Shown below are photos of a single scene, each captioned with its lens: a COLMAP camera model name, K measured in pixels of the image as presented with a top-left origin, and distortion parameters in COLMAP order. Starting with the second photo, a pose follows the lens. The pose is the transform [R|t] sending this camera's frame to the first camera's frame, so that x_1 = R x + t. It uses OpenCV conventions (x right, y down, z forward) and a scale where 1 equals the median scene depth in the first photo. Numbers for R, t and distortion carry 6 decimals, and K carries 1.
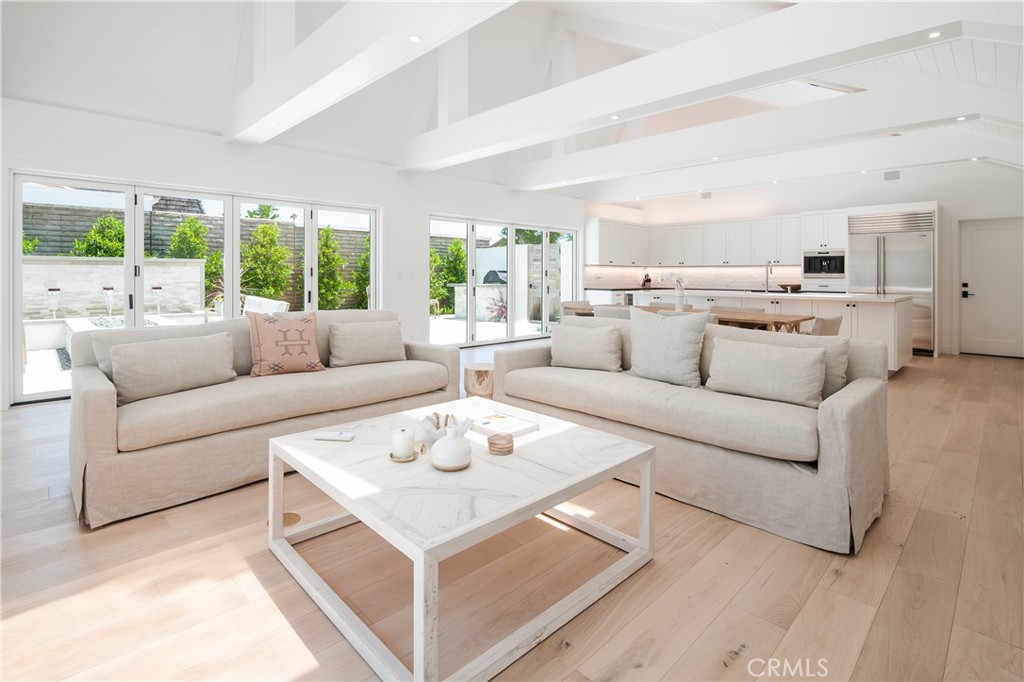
lens RADIAL K [[500.7, 0, 515.0], [0, 500.7, 279.1], [0, 0, 1]] dist [-0.001585, 0.000359]
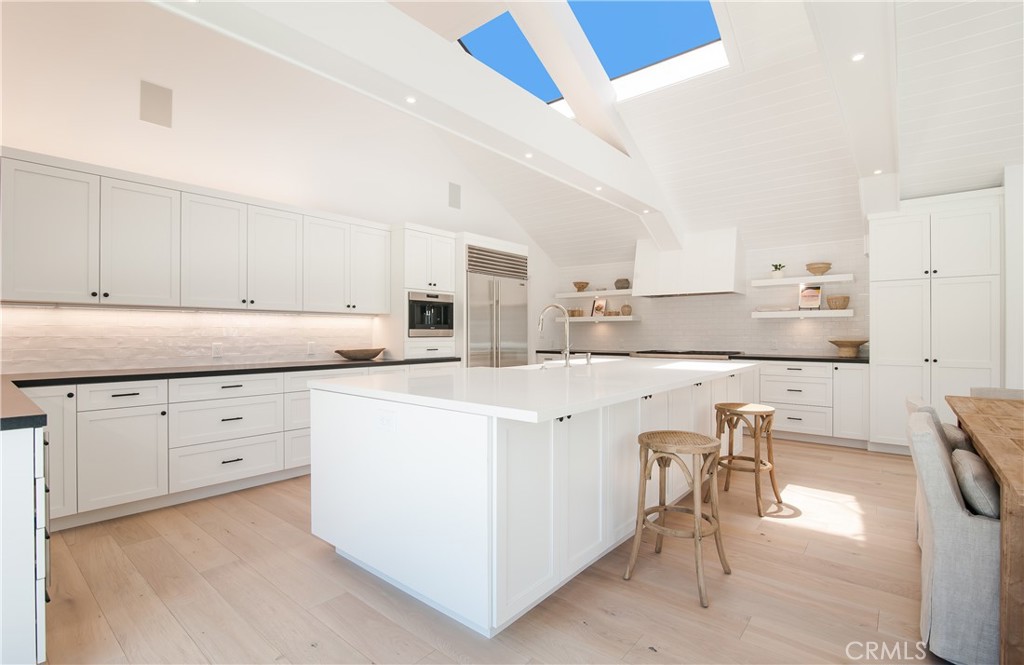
lens RADIAL K [[476.0, 0, 512.0], [0, 476.0, 332.5], [0, 0, 1]] dist [-0.016751, 0.000195]
pose [[-0.088631, -0.002913, 0.996060, 0.020636], [0.008542, 0.999957, 0.003684, -0.008618], [-0.996028, 0.008835, -0.088602, 0.933873]]
